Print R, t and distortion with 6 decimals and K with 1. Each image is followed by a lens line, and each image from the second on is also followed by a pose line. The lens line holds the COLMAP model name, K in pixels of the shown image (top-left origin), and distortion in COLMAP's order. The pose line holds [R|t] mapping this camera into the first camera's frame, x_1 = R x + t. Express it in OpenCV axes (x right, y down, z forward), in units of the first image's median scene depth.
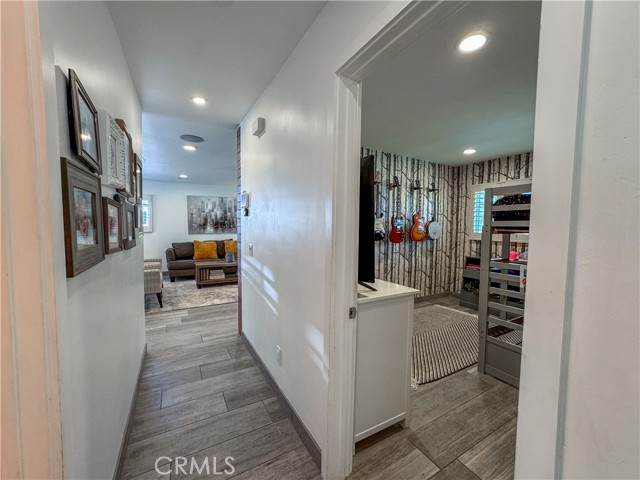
lens RADIAL K [[262.4, 0, 320.0], [0, 262.4, 240.0], [0, 0, 1]] dist [-0.045173, 0.023849]
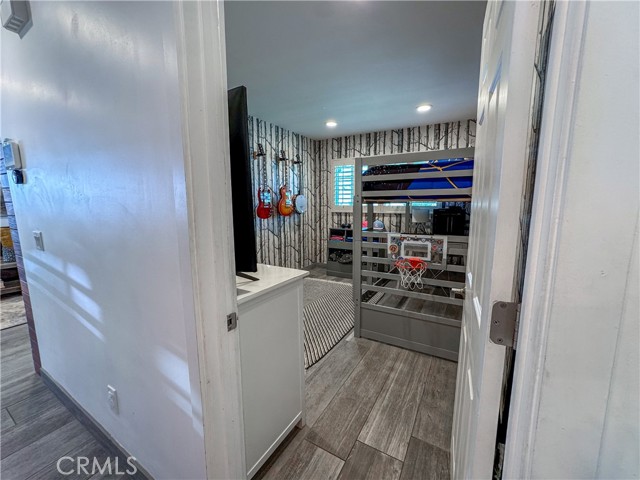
lens RADIAL K [[262.4, 0, 320.0], [0, 262.4, 240.0], [0, 0, 1]] dist [-0.045173, 0.023849]
pose [[0.867355, -0.086545, 0.490107, 0.003440], [0.043899, 0.994230, 0.097876, 0.004800], [-0.495750, -0.063378, 0.866150, 0.100036]]
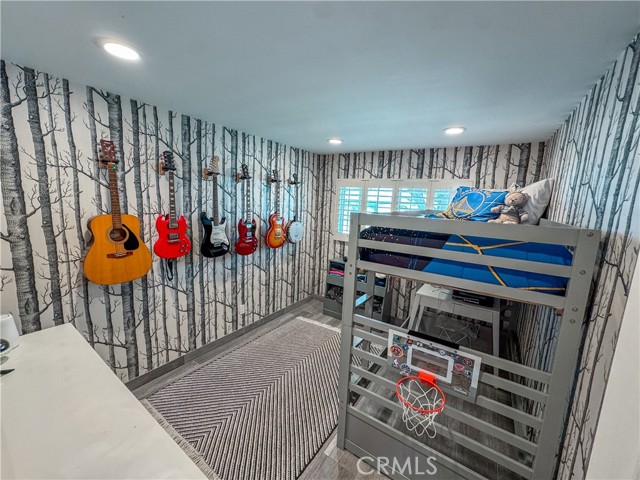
lens RADIAL K [[262.4, 0, 320.0], [0, 262.4, 240.0], [0, 0, 1]] dist [-0.045173, 0.023849]
pose [[0.896118, -0.039279, 0.442075, 0.141106], [-0.010721, 0.993869, 0.110039, -0.109899], [-0.443687, -0.103348, 0.890203, 0.225064]]
